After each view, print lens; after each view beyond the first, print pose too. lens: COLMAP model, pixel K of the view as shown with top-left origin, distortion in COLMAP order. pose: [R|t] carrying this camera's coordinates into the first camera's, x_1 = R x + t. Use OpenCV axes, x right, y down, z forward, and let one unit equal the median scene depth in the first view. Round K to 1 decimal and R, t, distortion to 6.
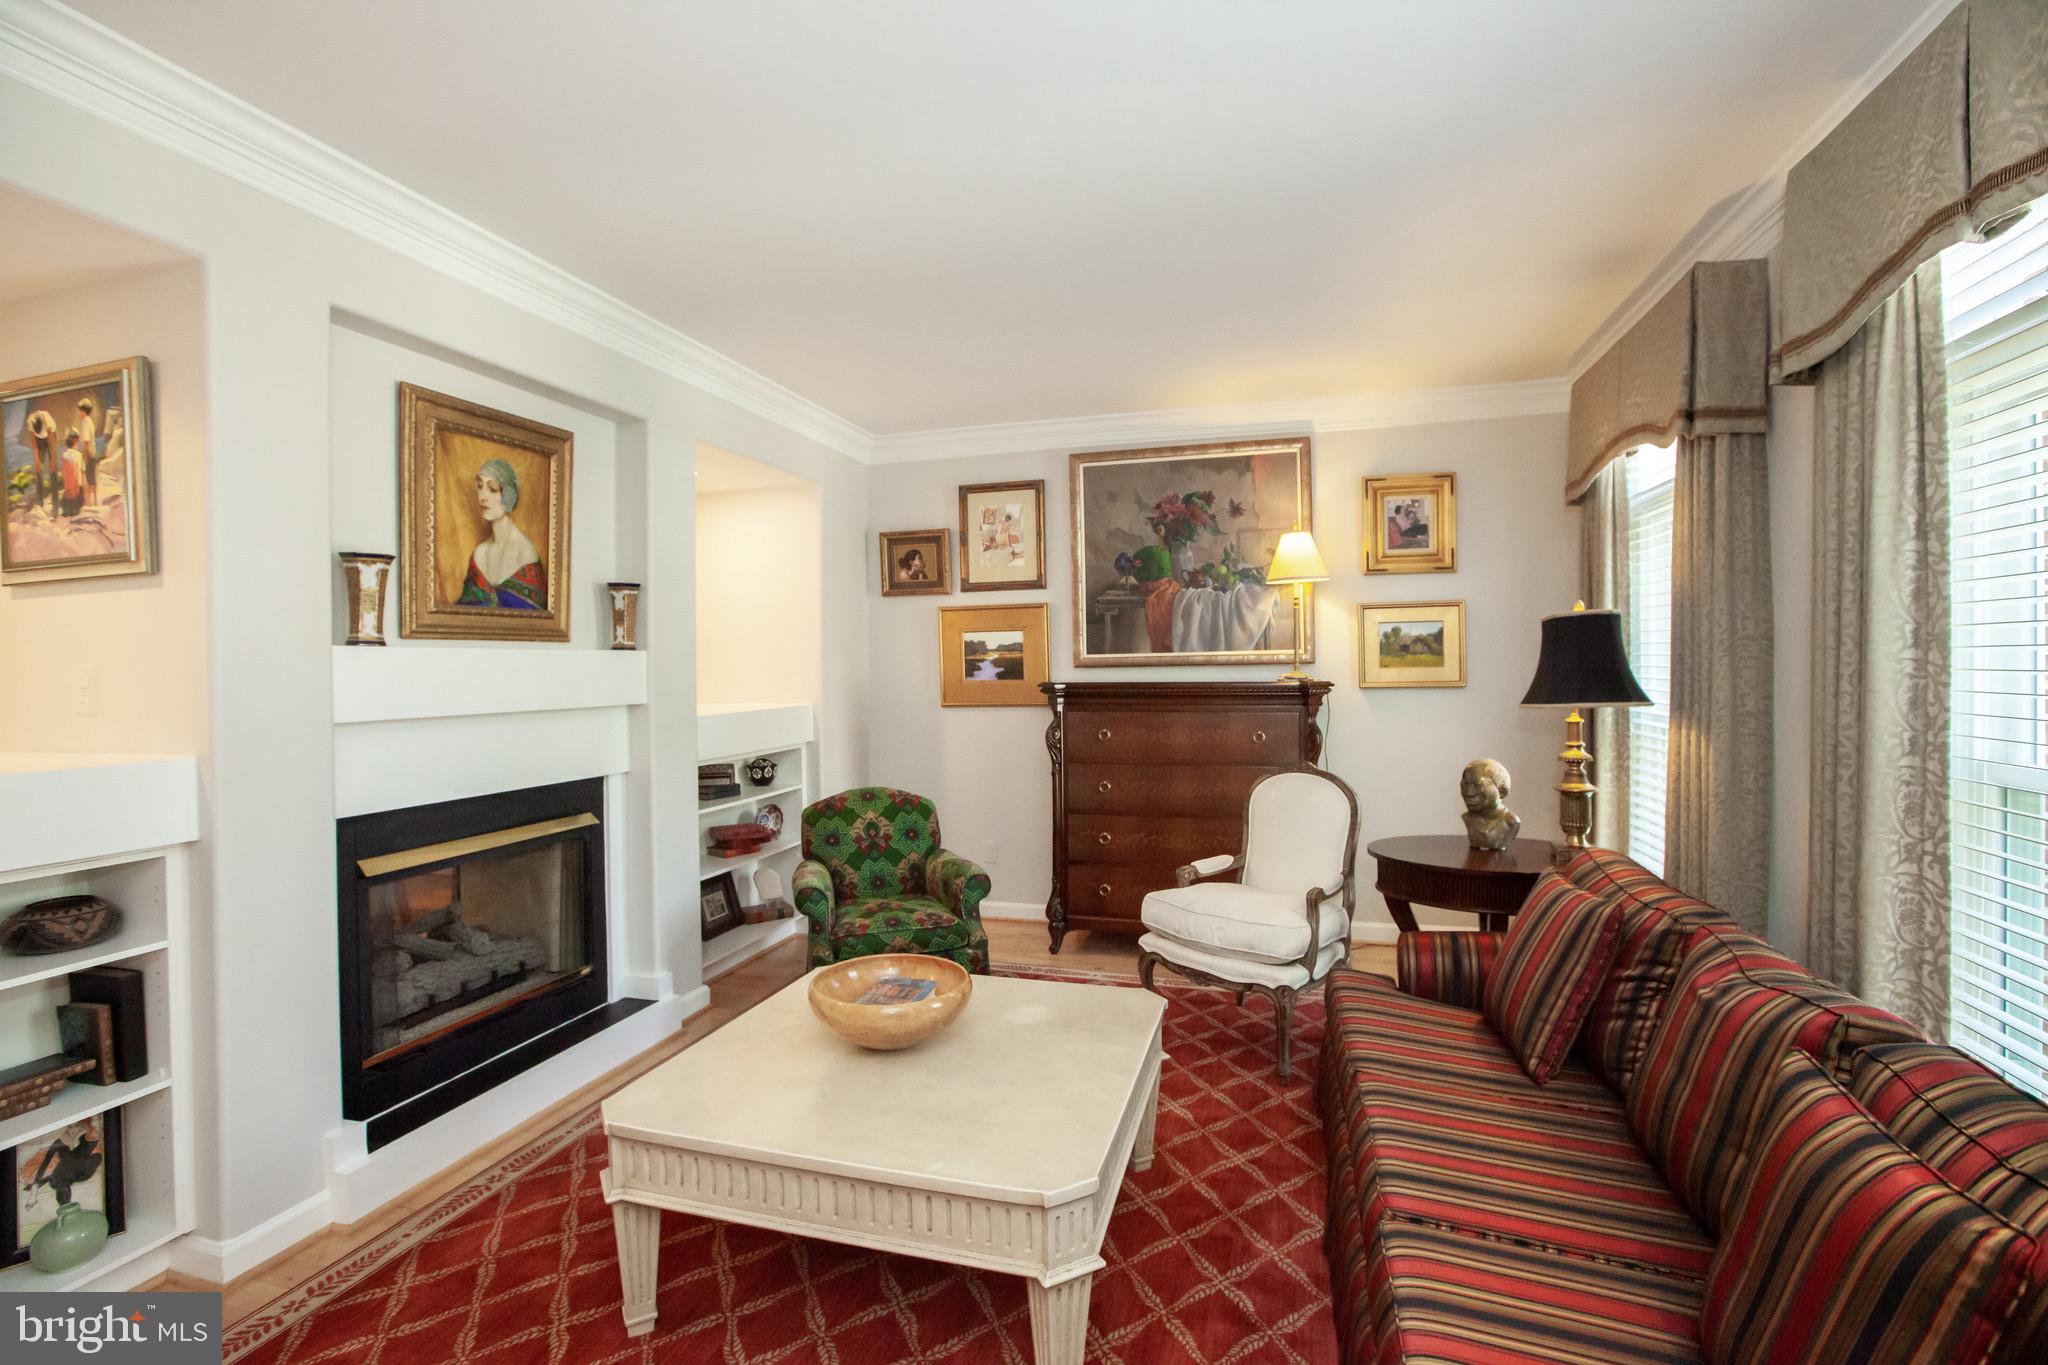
lens RADIAL K [[939.6, 0, 1018.2], [0, 939.6, 673.4], [0, 0, 1]] dist [-0.069417, 0.028596]
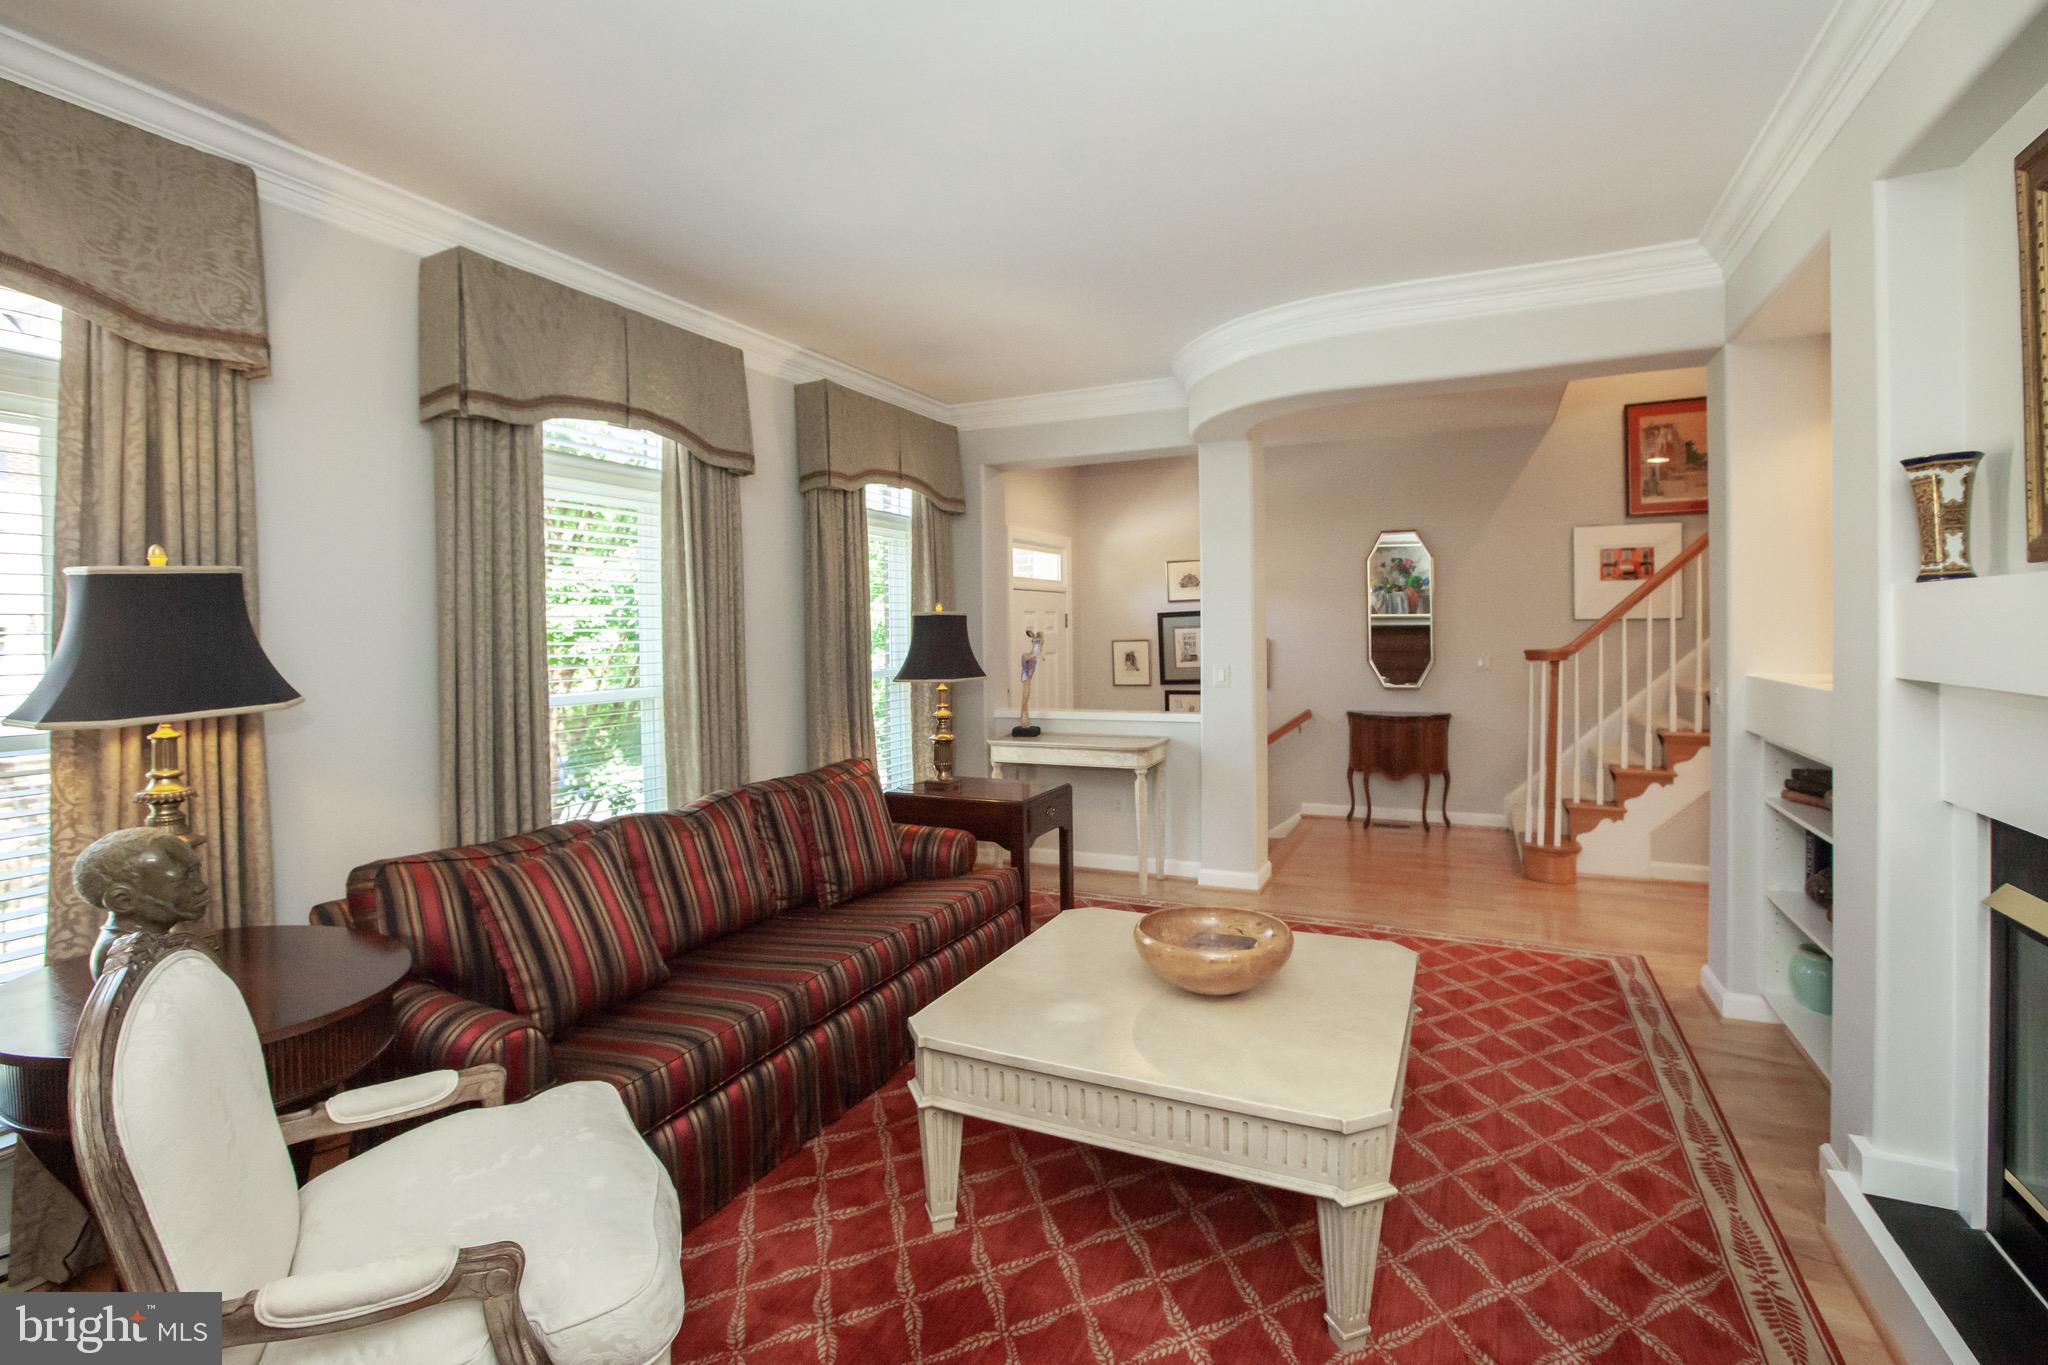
lens RADIAL K [[926.8, 0, 1028.6], [0, 926.8, 660.7], [0, 0, 1]] dist [-0.053248, 0.017419]
pose [[-0.988359, 0.015784, 0.151321, -0.071973], [0.022185, 0.998925, 0.040708, -0.011392], [-0.150516, 0.043591, -0.987646, 1.527781]]
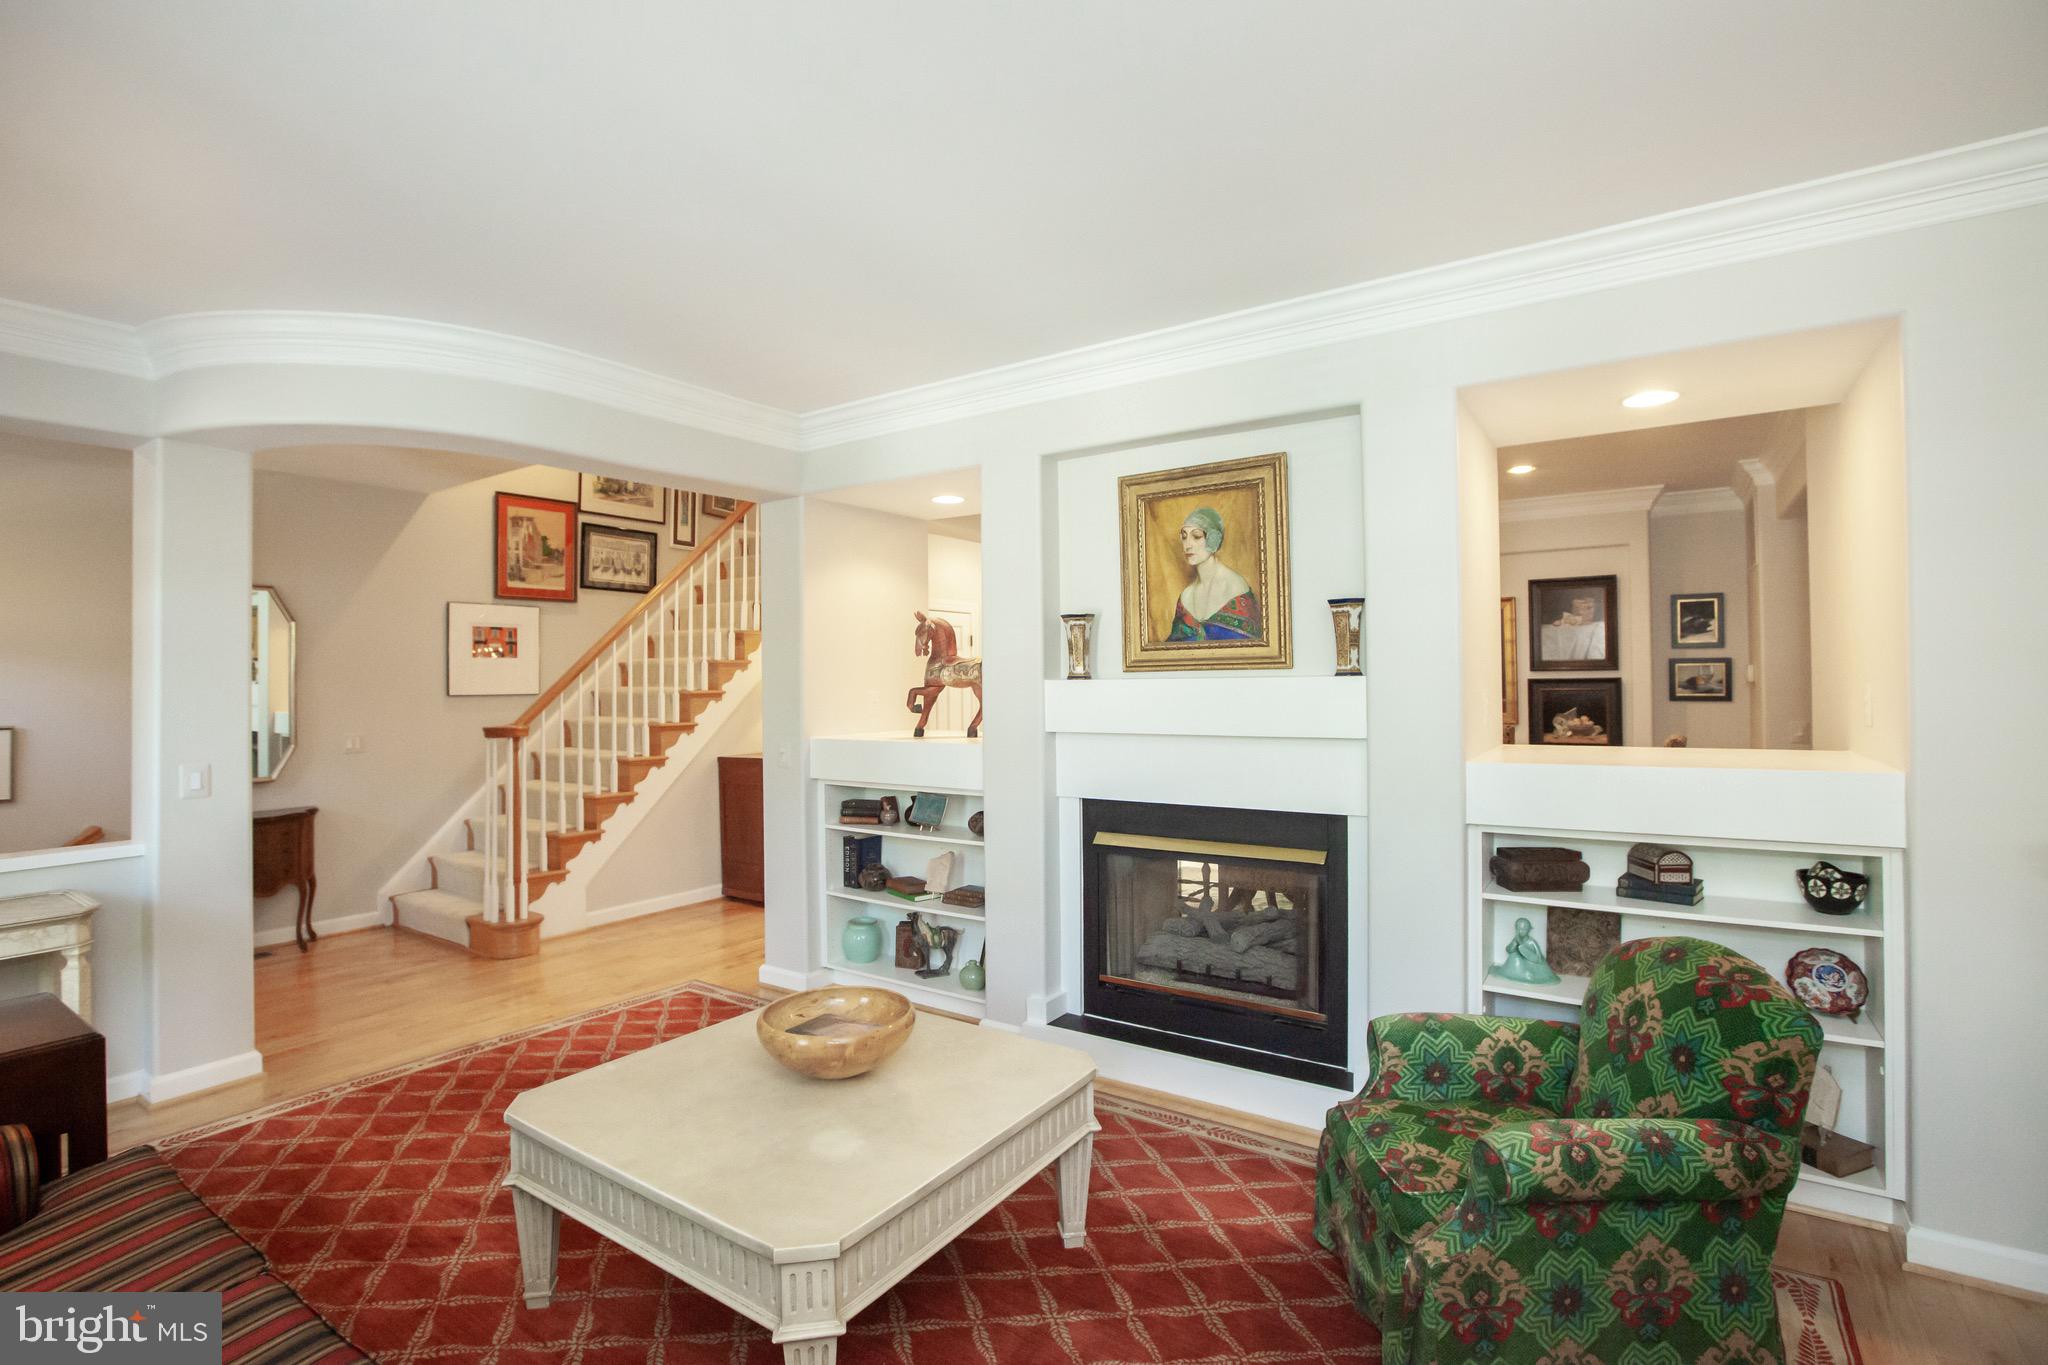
lens RADIAL K [[939.6, 0, 1018.2], [0, 939.6, 673.4], [0, 0, 1]] dist [-0.069417, 0.028596]
pose [[-0.308338, 0.005159, -0.951263, 0.590257], [0.008338, 0.999962, 0.002720, -0.037196], [0.951240, -0.007092, -0.308369, 1.143069]]
